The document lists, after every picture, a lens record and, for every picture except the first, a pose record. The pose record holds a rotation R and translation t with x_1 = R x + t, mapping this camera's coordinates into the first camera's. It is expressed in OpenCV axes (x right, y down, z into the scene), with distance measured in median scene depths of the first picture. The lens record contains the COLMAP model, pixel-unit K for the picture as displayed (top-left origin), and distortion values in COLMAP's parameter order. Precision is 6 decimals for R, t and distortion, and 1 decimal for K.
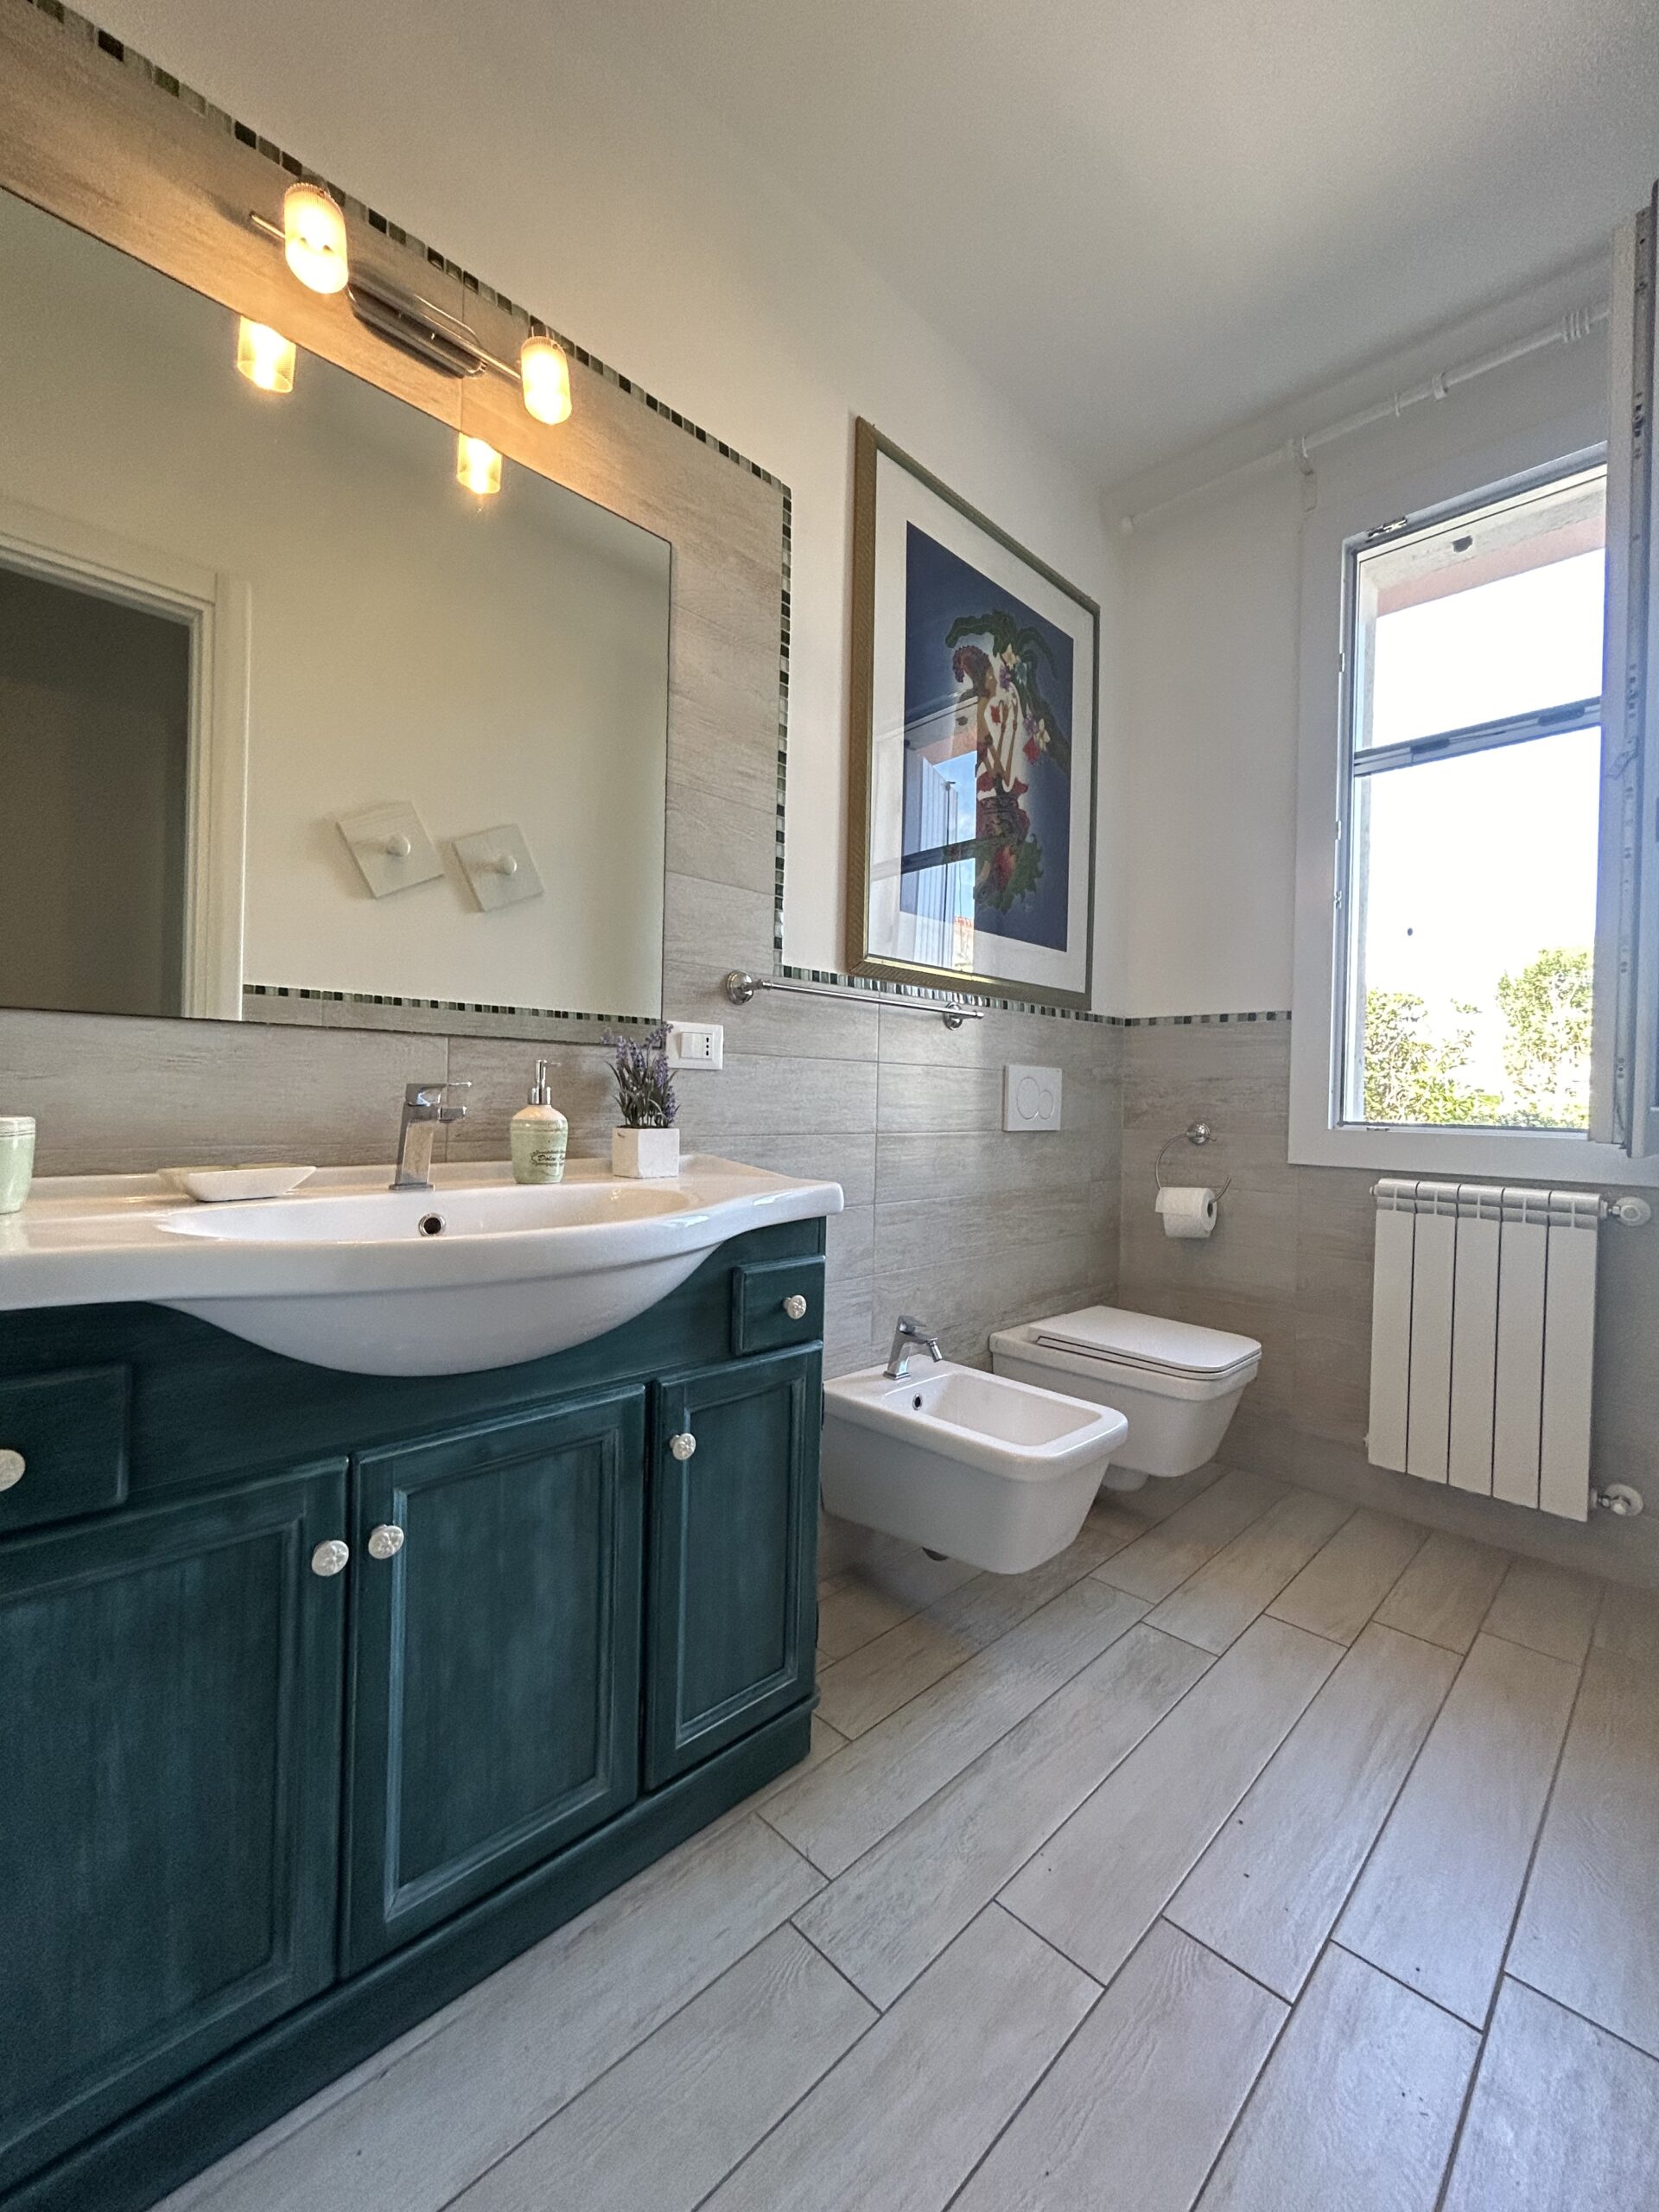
lens RADIAL K [[903.7, 0, 824.6], [0, 903.7, 1097.8], [0, 0, 1]] dist [0.001502, 0.000417]
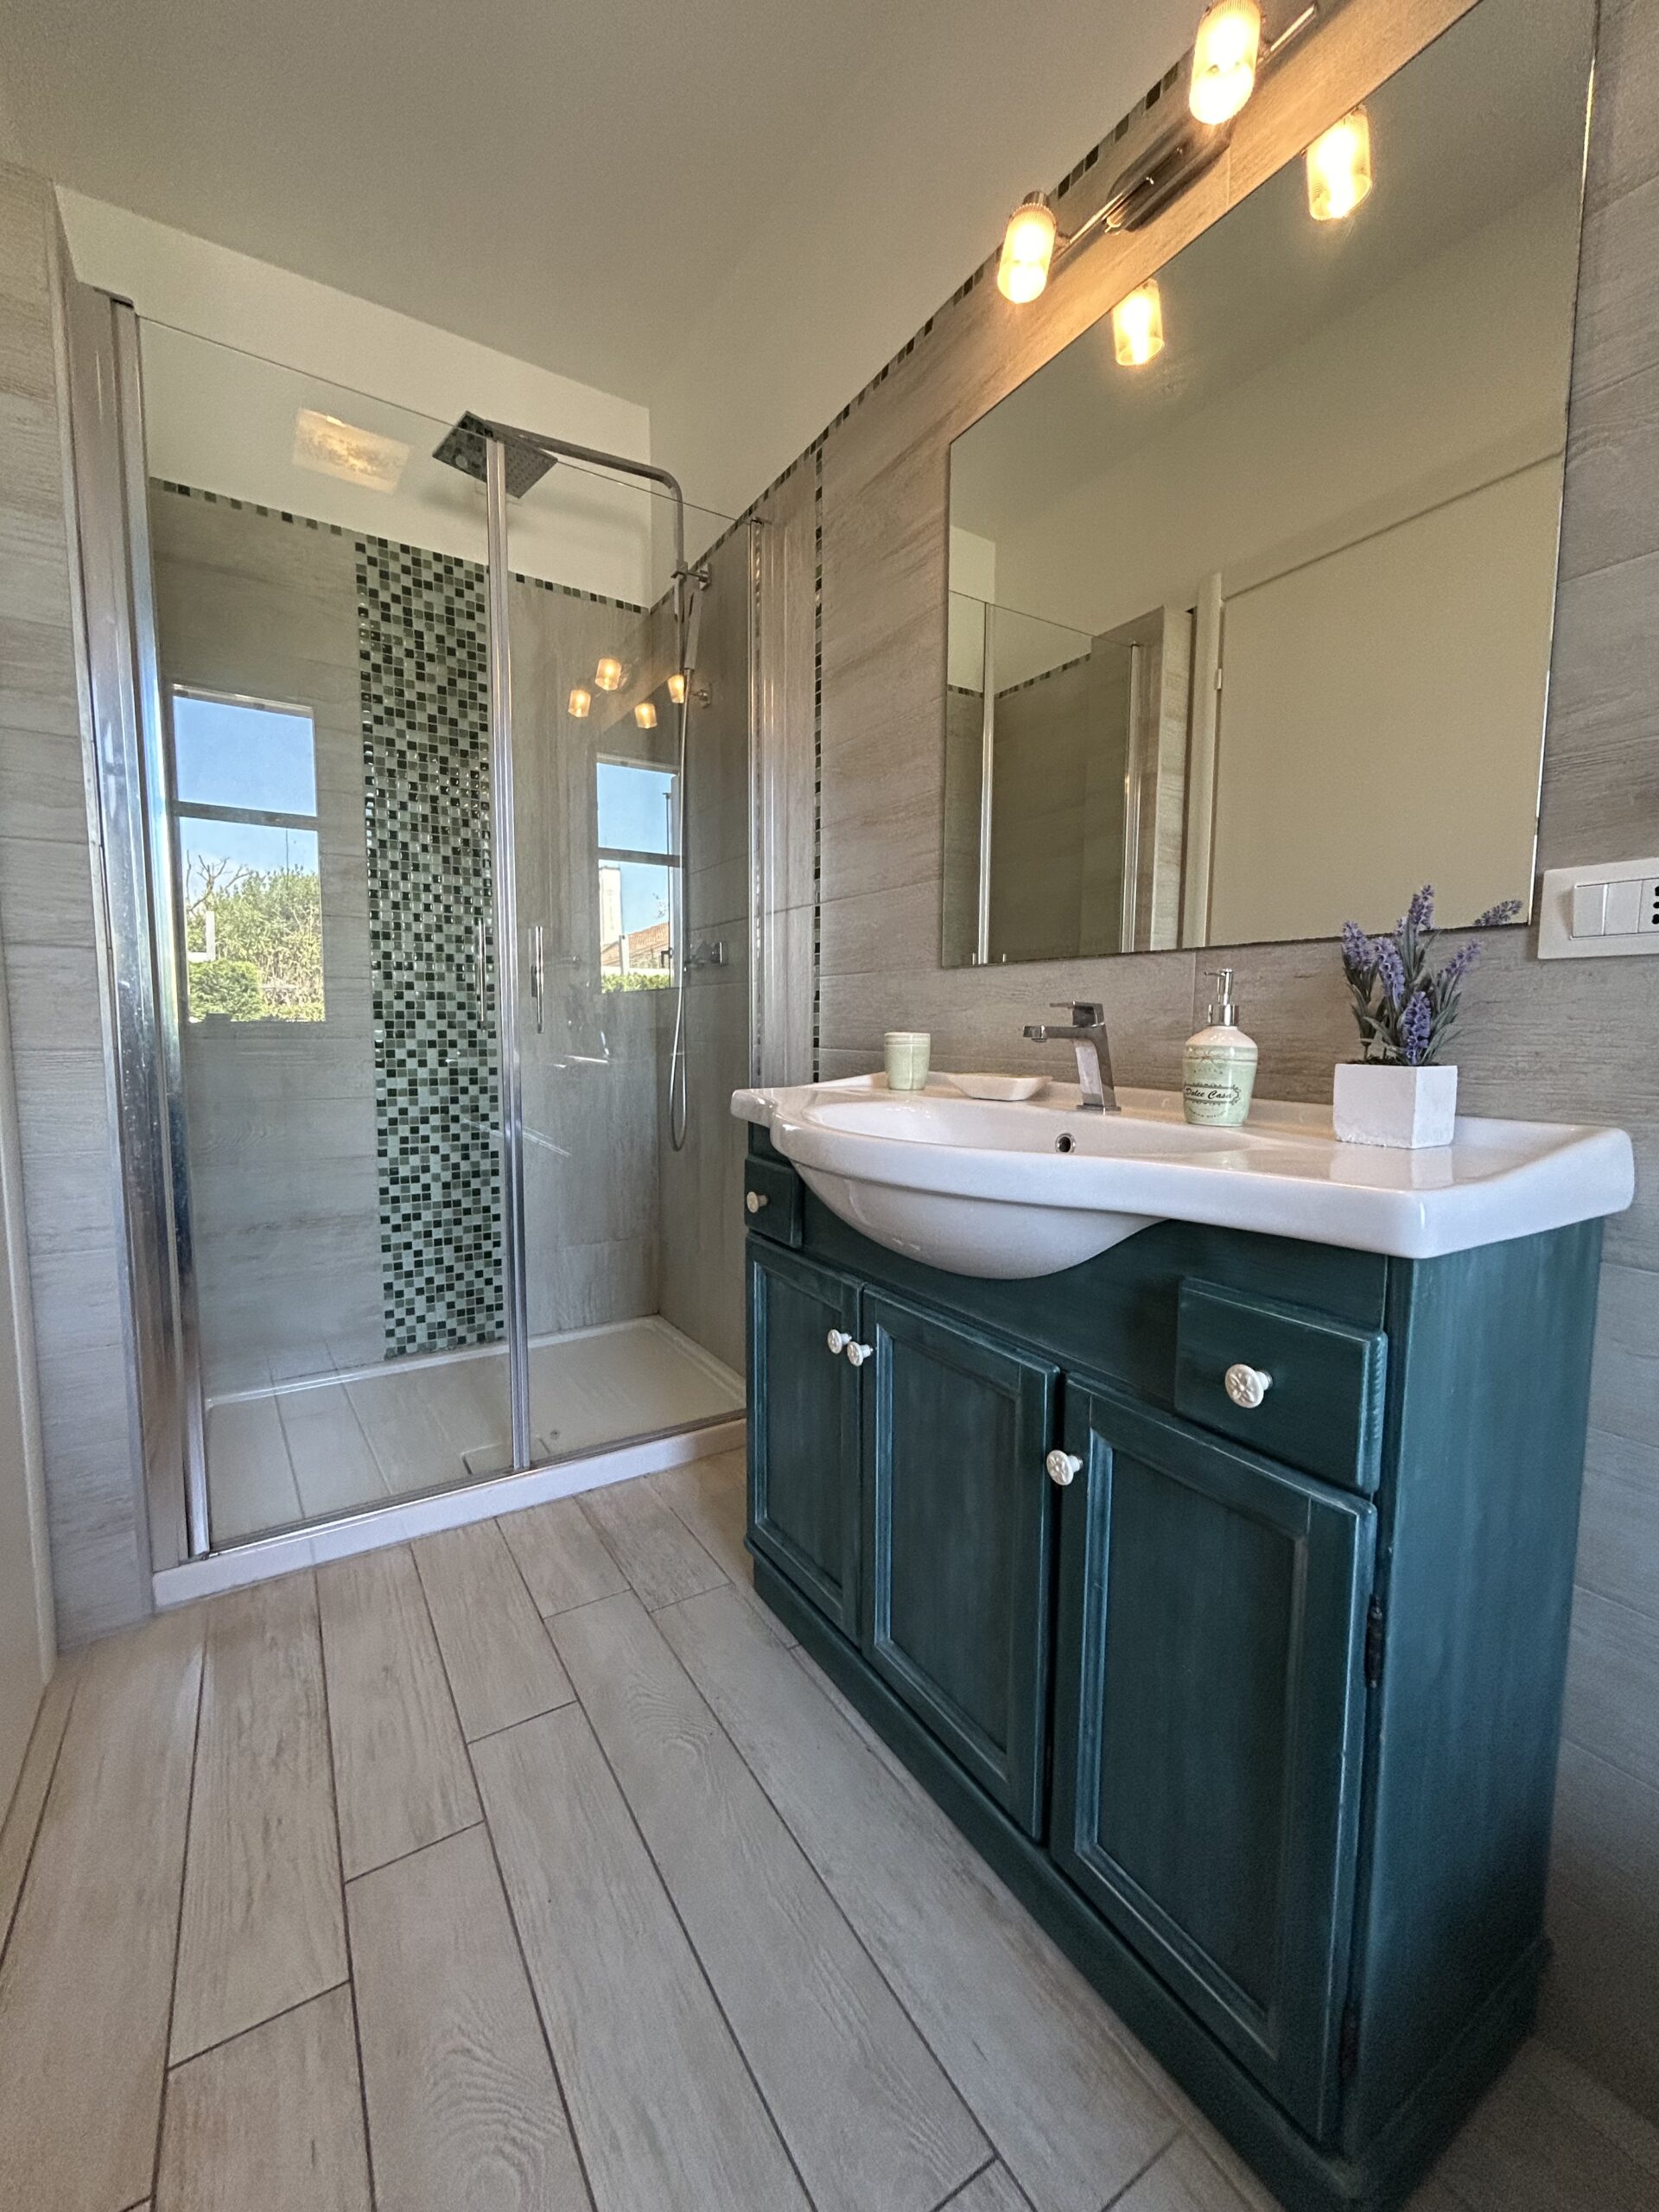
lens RADIAL K [[903.7, 0, 824.6], [0, 903.7, 1097.8], [0, 0, 1]] dist [0.001502, 0.000417]
pose [[-0.218005, 0.060624, -0.974063, 0.610528], [-0.011754, 0.997833, 0.064734, 0.026358], [0.975877, 0.025562, -0.216820, 0.956843]]
